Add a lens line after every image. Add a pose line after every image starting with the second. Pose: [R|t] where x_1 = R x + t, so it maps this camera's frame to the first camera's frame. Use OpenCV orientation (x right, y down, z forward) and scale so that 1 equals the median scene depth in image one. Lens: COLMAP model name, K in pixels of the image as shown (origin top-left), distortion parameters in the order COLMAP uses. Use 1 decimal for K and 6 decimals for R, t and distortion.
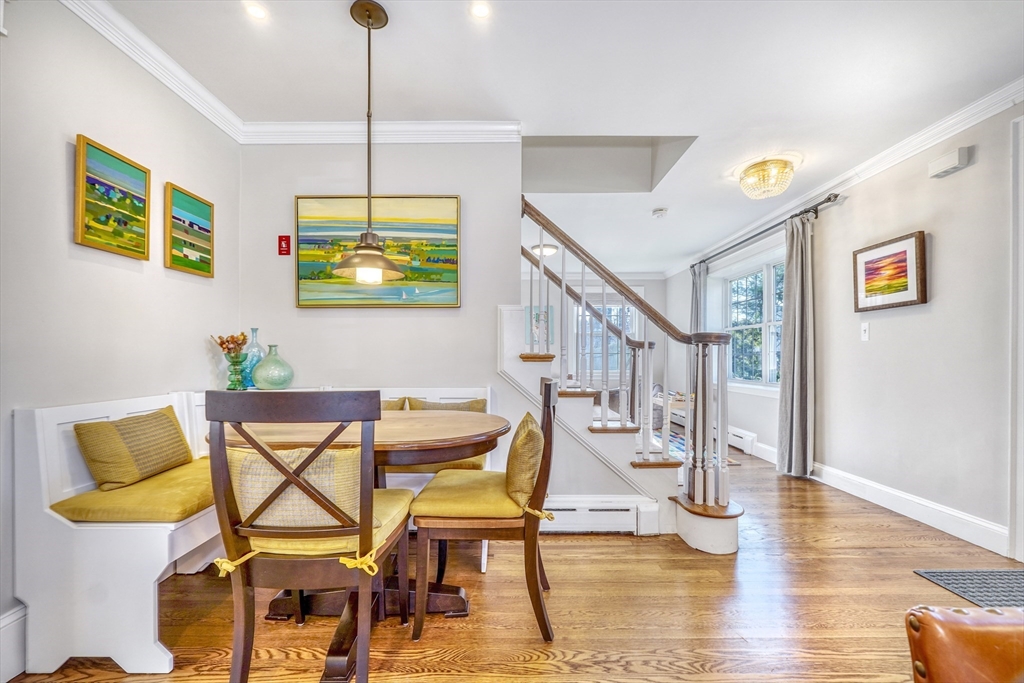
lens RADIAL K [[432.5, 0, 511.6], [0, 432.5, 352.5], [0, 0, 1]] dist [-0.004958, -0.000137]
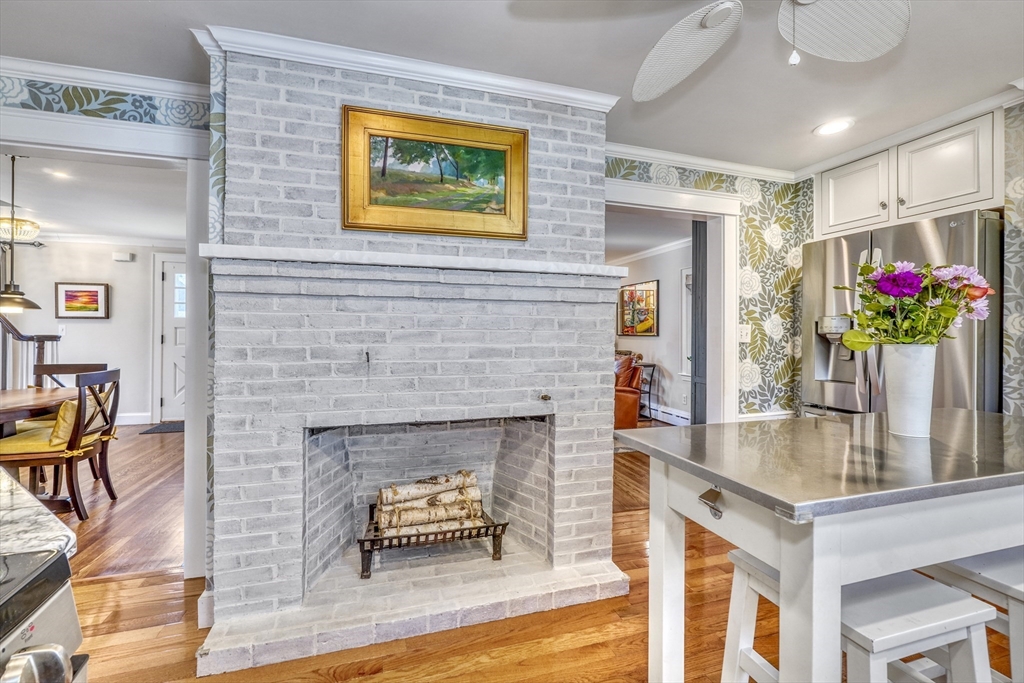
lens RADIAL K [[432.5, 0, 512.3], [0, 432.5, 345.2], [0, 0, 1]] dist [-0.004958, -0.000137]
pose [[-0.282659, 0.000970, 0.959220, -1.491218], [-0.001552, 0.999998, -0.001469, 0.010647], [-0.959219, -0.001904, -0.282657, -0.259635]]
